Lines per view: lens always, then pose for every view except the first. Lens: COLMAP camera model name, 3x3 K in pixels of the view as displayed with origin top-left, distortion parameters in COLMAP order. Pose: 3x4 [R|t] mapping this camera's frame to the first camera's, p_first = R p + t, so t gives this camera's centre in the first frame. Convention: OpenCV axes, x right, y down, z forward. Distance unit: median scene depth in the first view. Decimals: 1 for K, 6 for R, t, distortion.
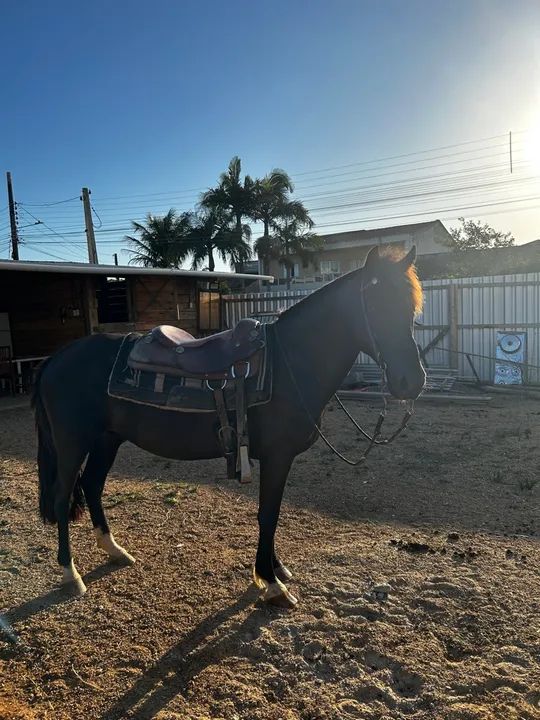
lens RADIAL K [[577.7, 0, 272.9], [0, 577.7, 341.8], [0, 0, 1]] dist [0.001828, -0.010245]
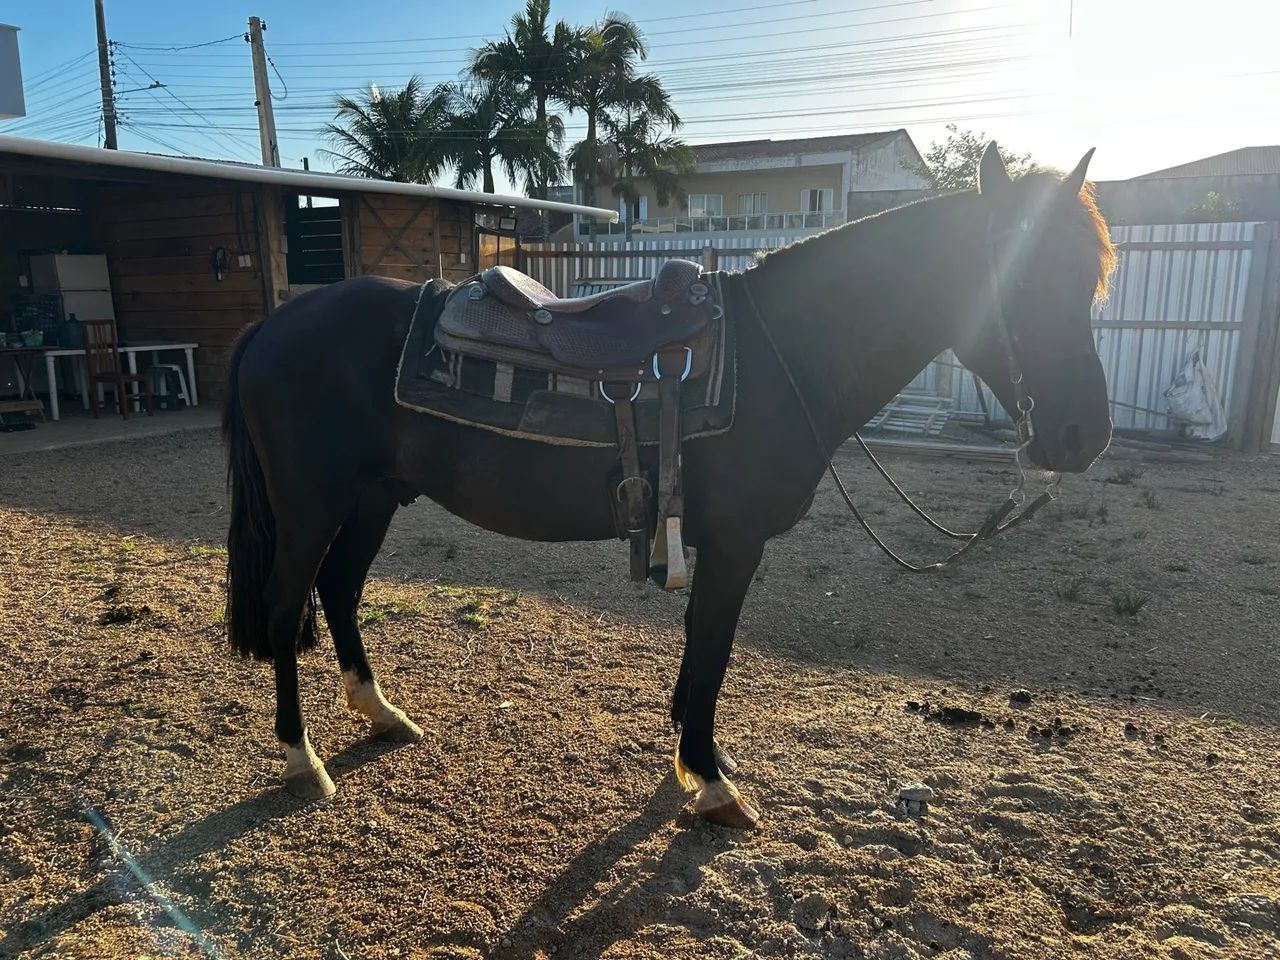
lens RADIAL K [[1040.6, 0, 667.4], [0, 1040.6, 453.5], [0, 0, 1]] dist [0.029115, -0.052237]
pose [[0.996679, 0.033631, 0.074161, -0.097457], [-0.041401, 0.993520, 0.105852, 0.024611], [-0.070120, -0.108571, 0.991613, 0.090850]]
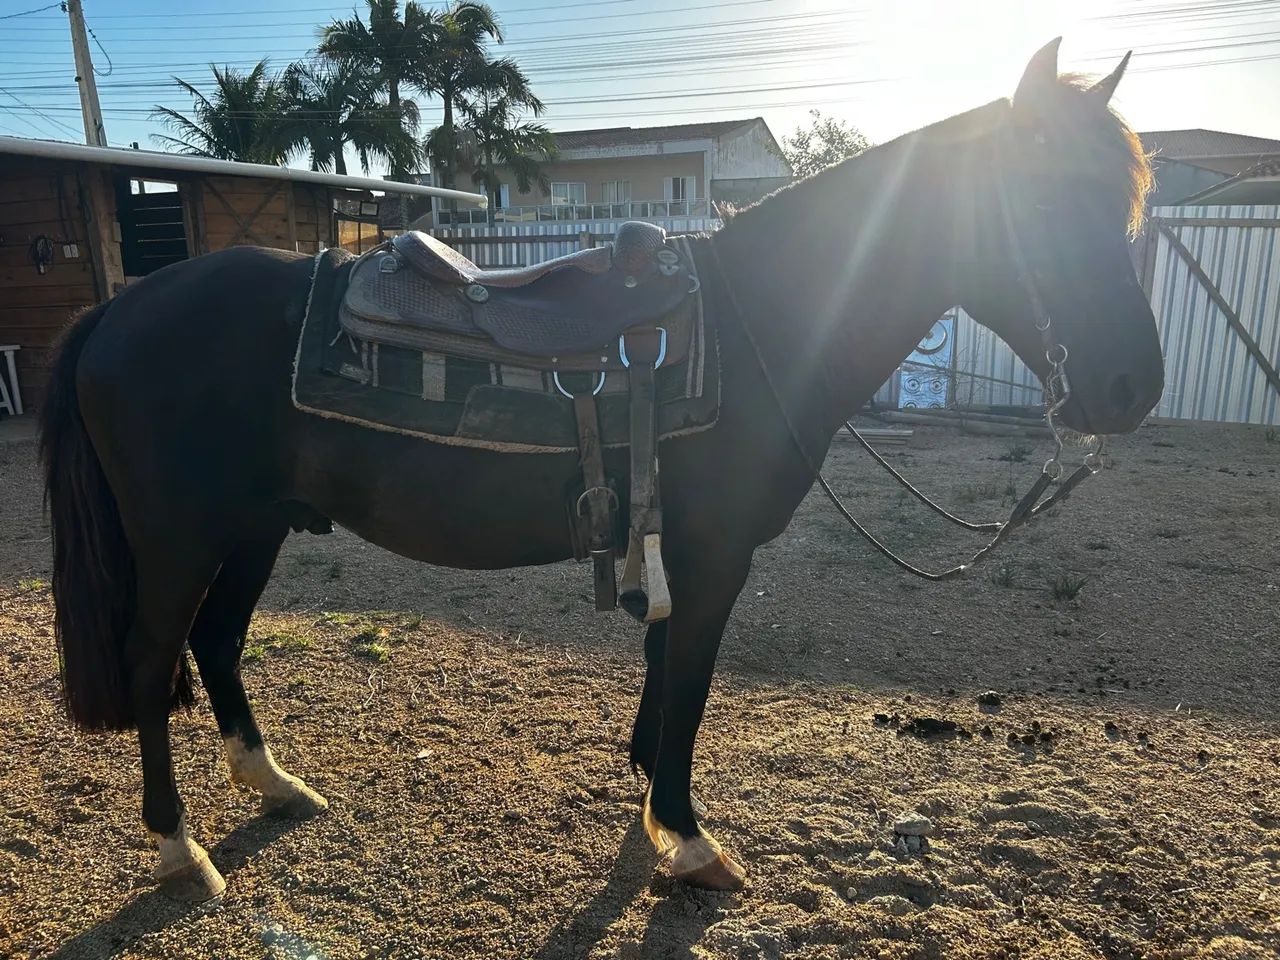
lens RADIAL K [[1044.4, 0, 686.9], [0, 1044.4, 456.5], [0, 0, 1]] dist [0.021544, -0.033395]
pose [[0.977001, -0.006760, 0.213130, -0.139699], [-0.018072, 0.993276, 0.114347, 0.031365], [-0.212470, -0.115569, 0.970309, 0.212170]]
